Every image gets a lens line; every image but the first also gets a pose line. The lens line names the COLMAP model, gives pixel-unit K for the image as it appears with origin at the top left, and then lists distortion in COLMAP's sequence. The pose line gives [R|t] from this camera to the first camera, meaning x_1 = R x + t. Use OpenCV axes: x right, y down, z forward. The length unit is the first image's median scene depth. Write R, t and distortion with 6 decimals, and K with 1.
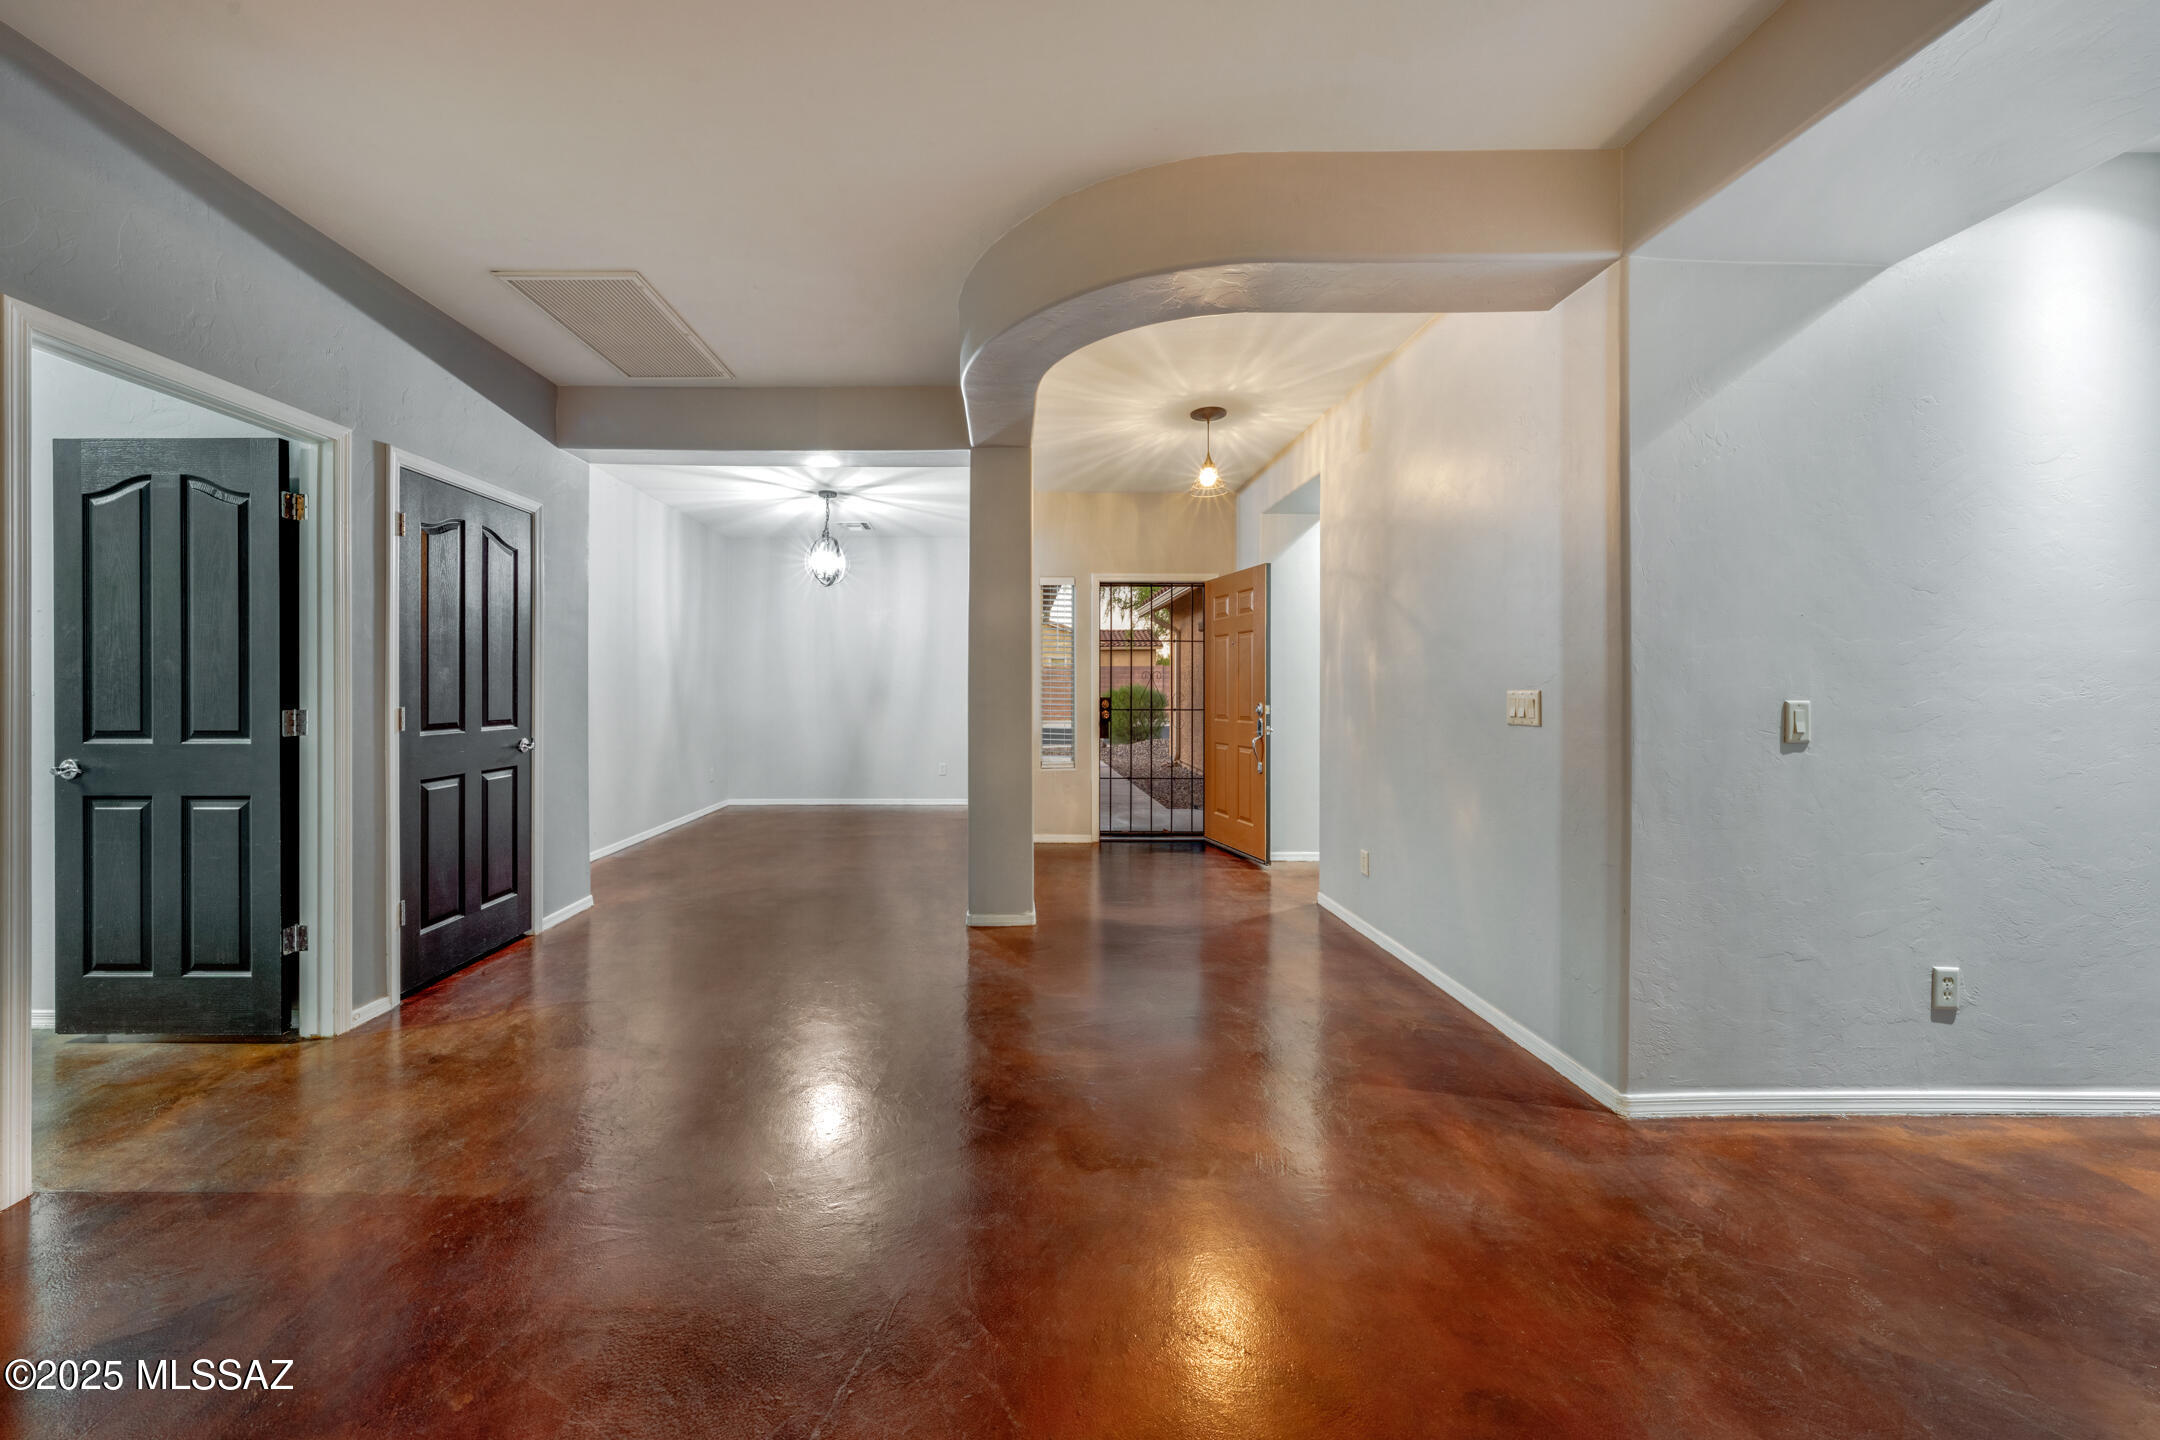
lens RADIAL K [[749.8, 0, 1043.9], [0, 749.8, 686.1], [0, 0, 1]] dist [0.003522, -0.000315]
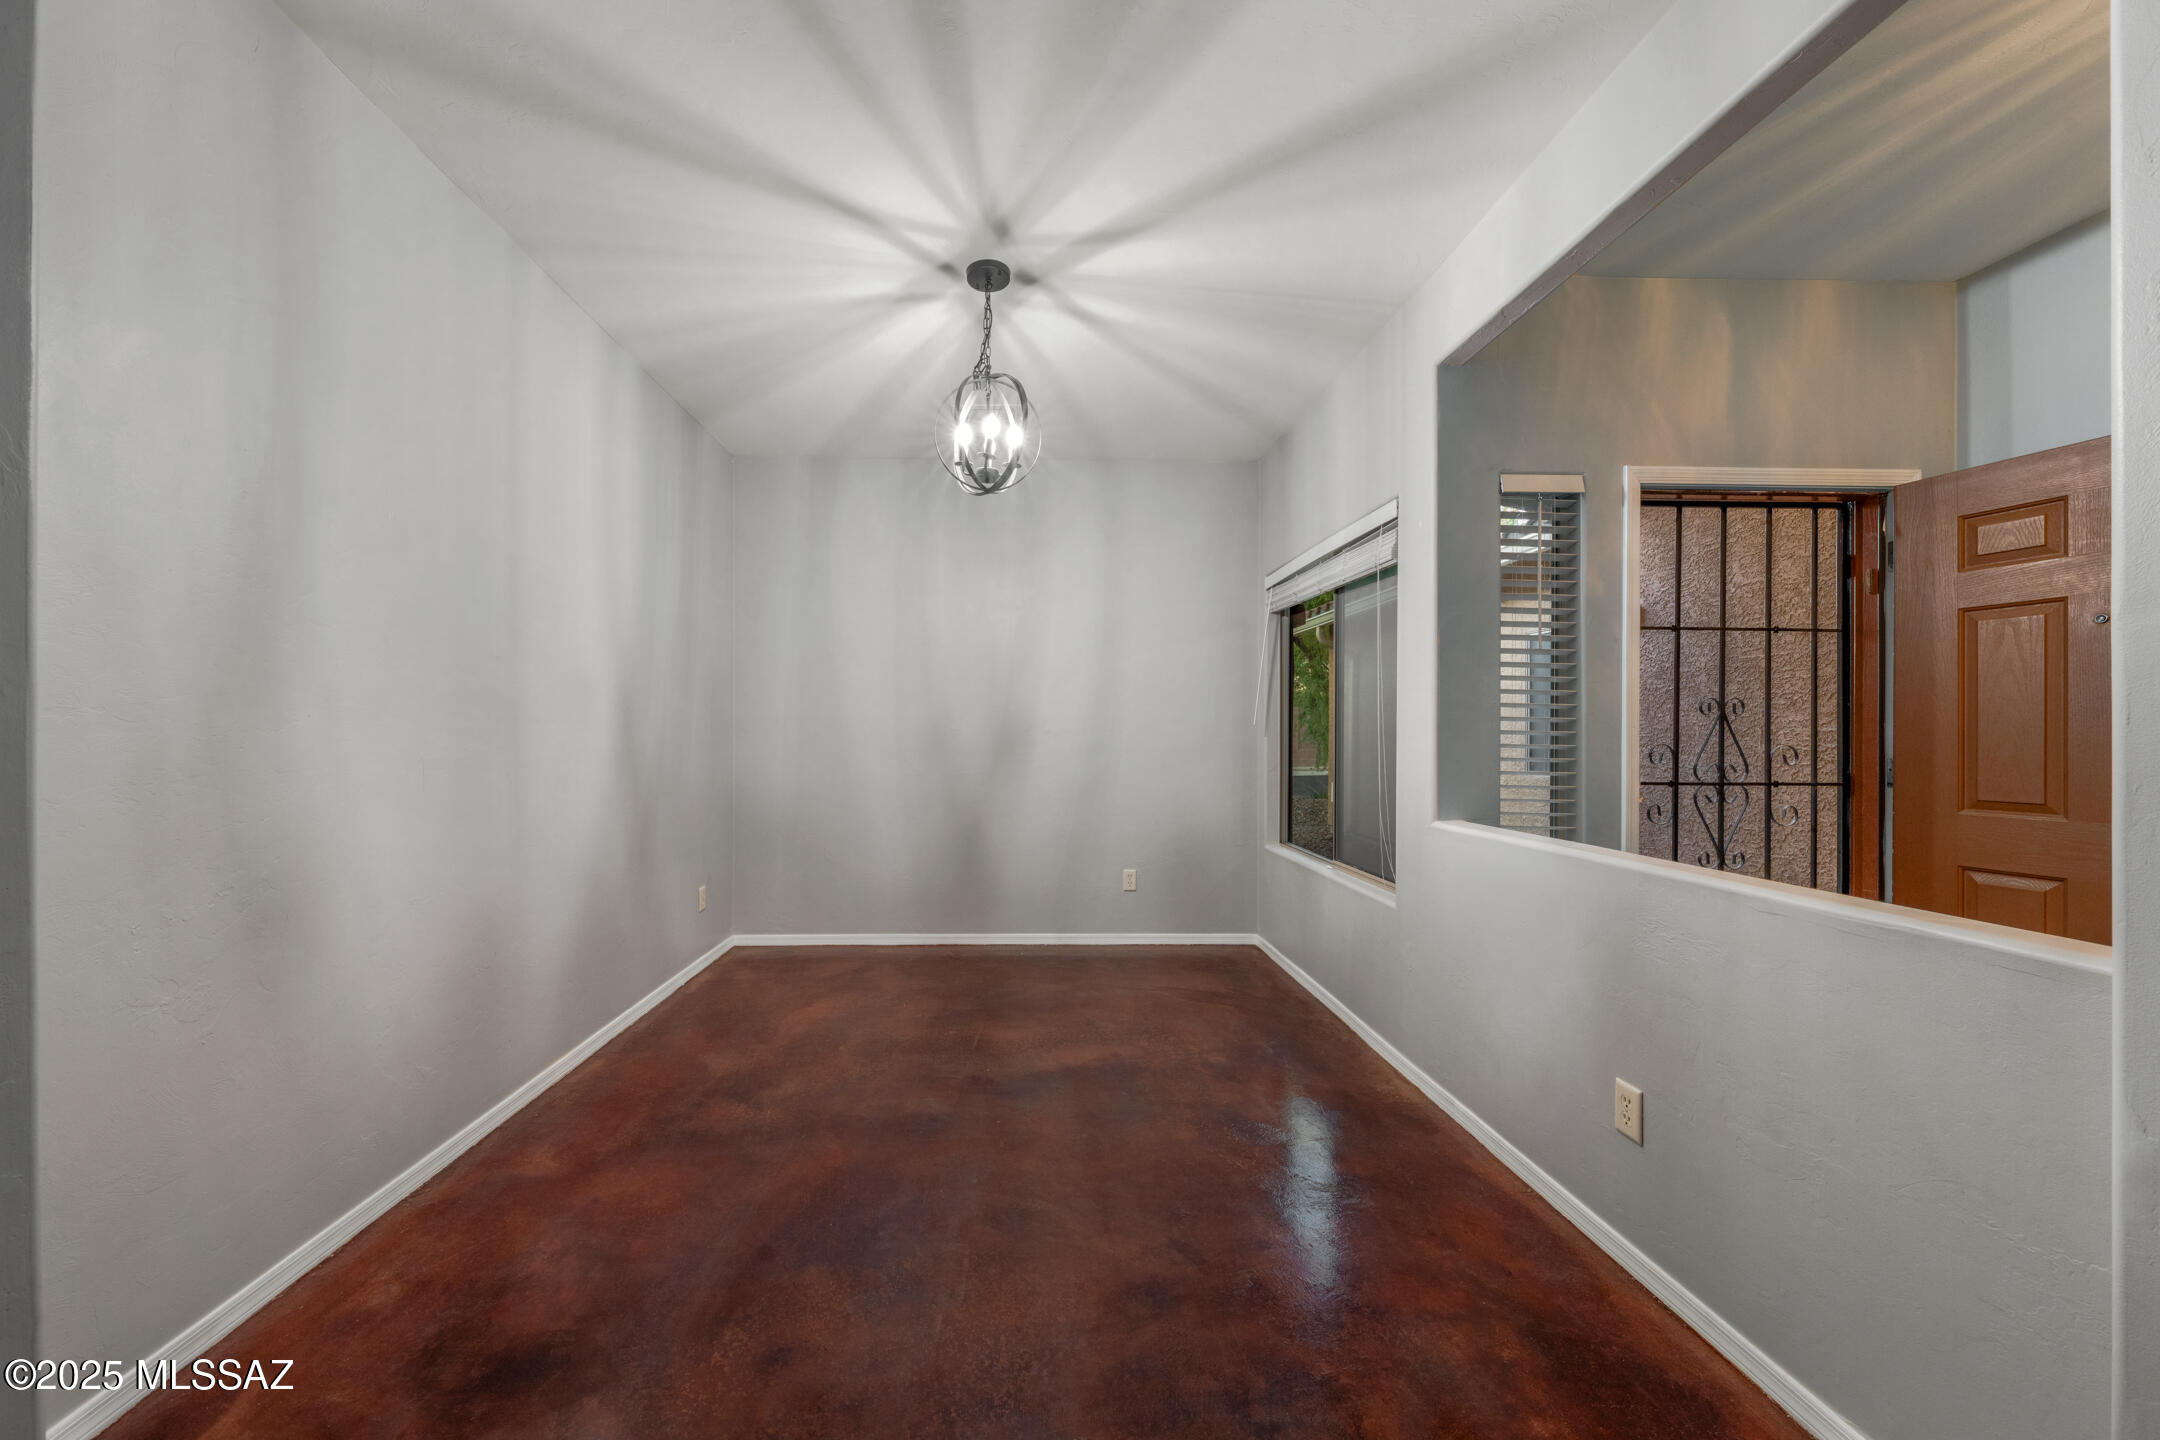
lens RADIAL K [[749.8, 0, 1042.0], [0, 749.8, 739.1], [0, 0, 1]] dist [0.003522, -0.000315]
pose [[0.999638, 0.001739, 0.026855, -0.283452], [-0.002023, 0.999943, 0.010517, -0.000725], [-0.026835, -0.010568, 0.999584, 0.607116]]
